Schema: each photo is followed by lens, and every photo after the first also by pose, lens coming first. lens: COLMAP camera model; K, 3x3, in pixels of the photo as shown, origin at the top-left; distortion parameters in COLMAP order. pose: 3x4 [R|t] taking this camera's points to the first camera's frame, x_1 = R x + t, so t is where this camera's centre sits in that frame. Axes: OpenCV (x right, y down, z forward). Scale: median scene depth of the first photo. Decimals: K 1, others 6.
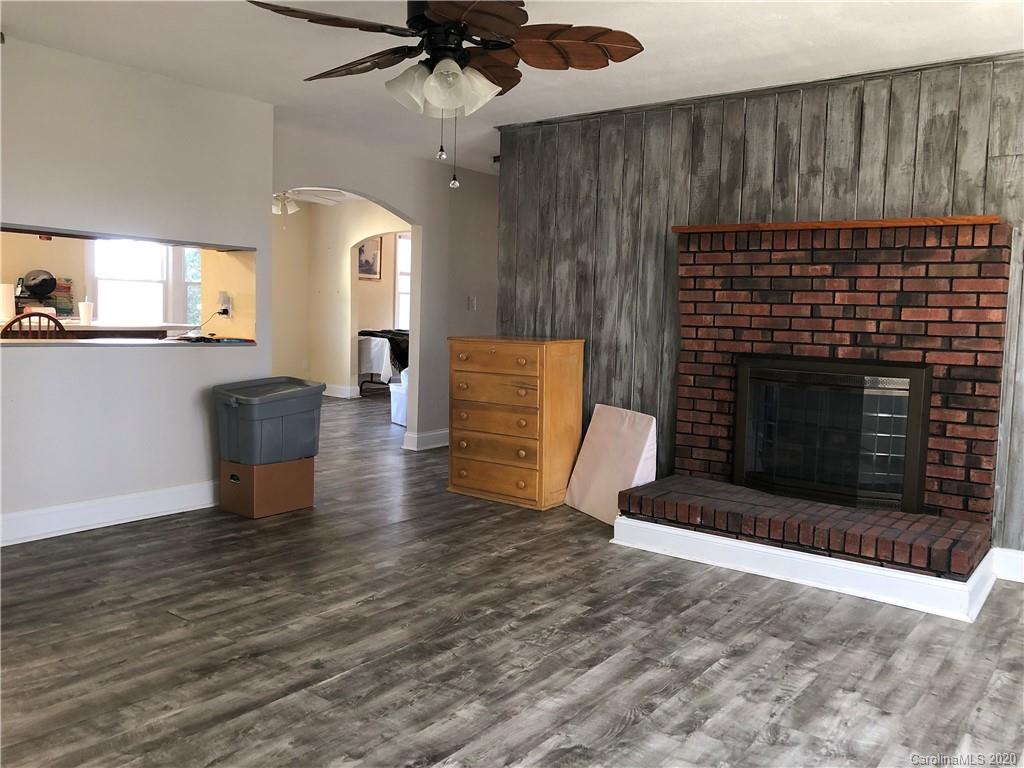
lens RADIAL K [[841.6, 0, 512.0], [0, 841.6, 374.0], [0, 0, 1]] dist [0.066641, -0.093390]
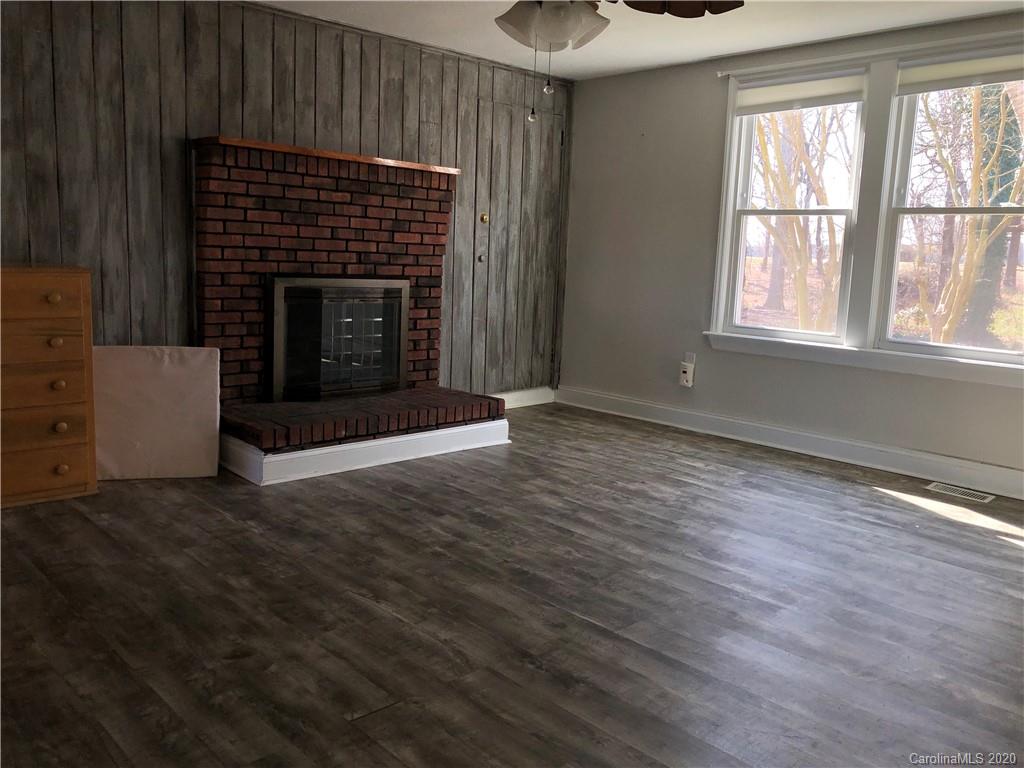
lens RADIAL K [[841.6, 0, 508.6], [0, 841.6, 373.6], [0, 0, 1]] dist [0.066641, -0.093390]
pose [[0.166510, -0.160542, 0.972883, -0.835636], [0.041717, 0.986920, 0.155719, -0.063604], [-0.985157, 0.014657, 0.171029, 0.665592]]
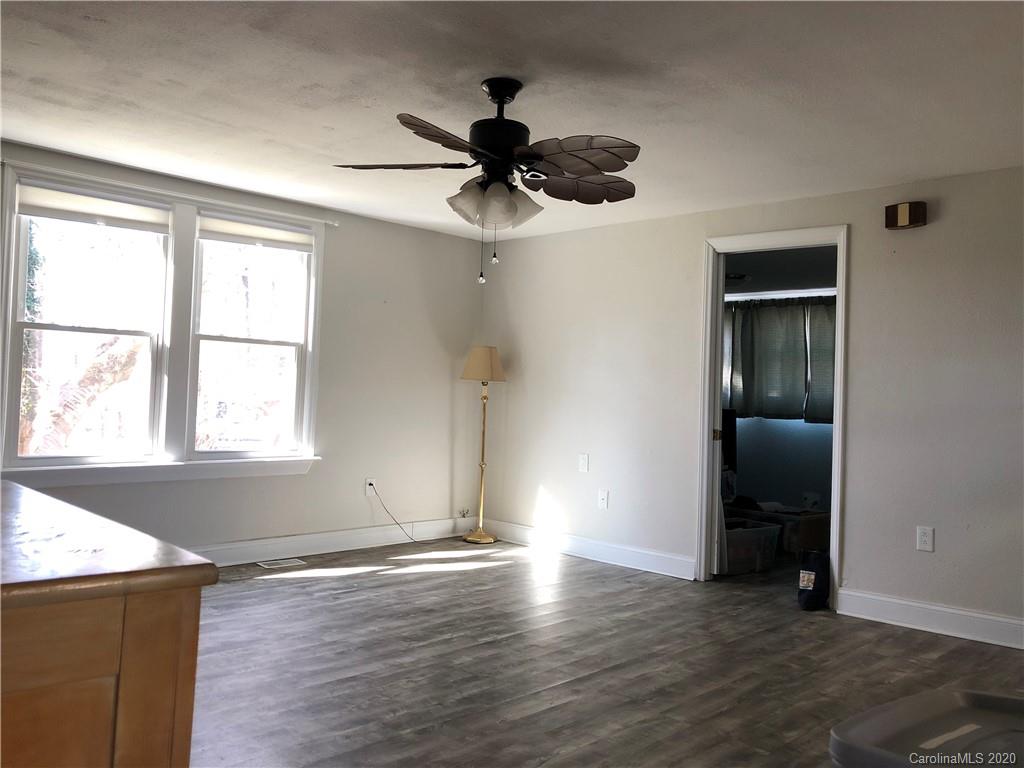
lens RADIAL K [[841.6, 0, 509.4], [0, 841.6, 390.9], [0, 0, 1]] dist [0.066641, -0.093390]
pose [[-0.987974, -0.058555, 0.143105, -0.211380], [-0.047568, 0.995737, 0.079030, -0.128680], [-0.147122, 0.071272, -0.986547, 1.625494]]
